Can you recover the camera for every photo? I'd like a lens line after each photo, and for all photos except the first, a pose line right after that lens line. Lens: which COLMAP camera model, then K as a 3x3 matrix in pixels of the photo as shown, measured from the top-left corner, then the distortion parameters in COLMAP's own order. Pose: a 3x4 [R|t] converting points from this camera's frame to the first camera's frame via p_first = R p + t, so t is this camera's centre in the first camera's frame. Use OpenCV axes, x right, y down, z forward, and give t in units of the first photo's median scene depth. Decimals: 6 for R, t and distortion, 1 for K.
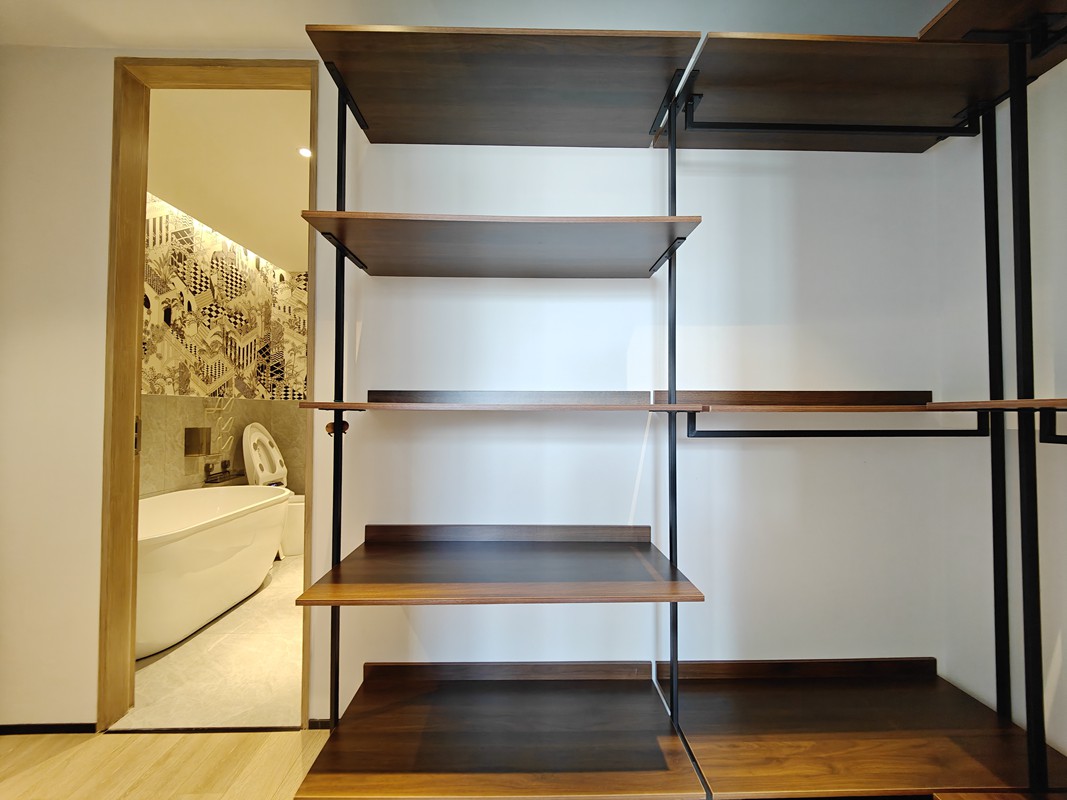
lens RADIAL K [[469.1, 0, 534.3], [0, 469.1, 401.7], [0, 0, 1]] dist [0.003043, -0.001878]
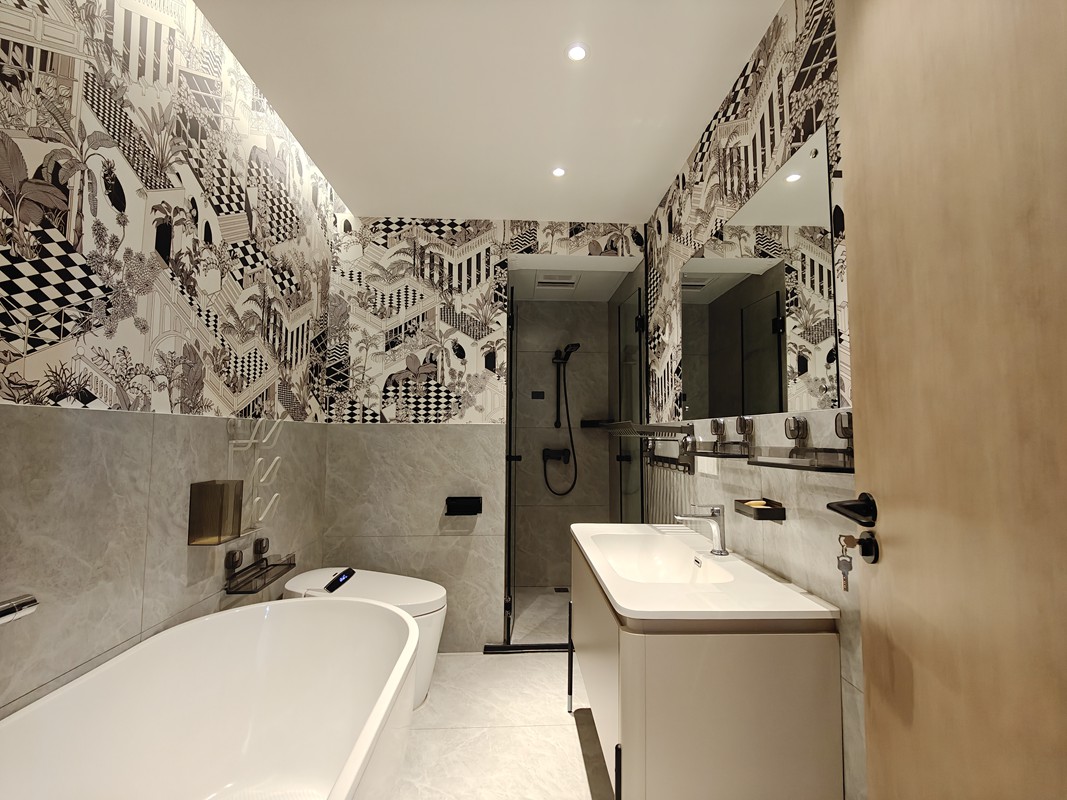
lens RADIAL K [[469.1, 0, 535.1], [0, 469.1, 402.2], [0, 0, 1]] dist [0.003043, -0.001878]
pose [[0.999538, 0.003331, 0.030214, -0.387981], [-0.001877, 0.998845, -0.048021, -0.002981], [-0.030339, 0.047943, 0.998389, 0.484217]]
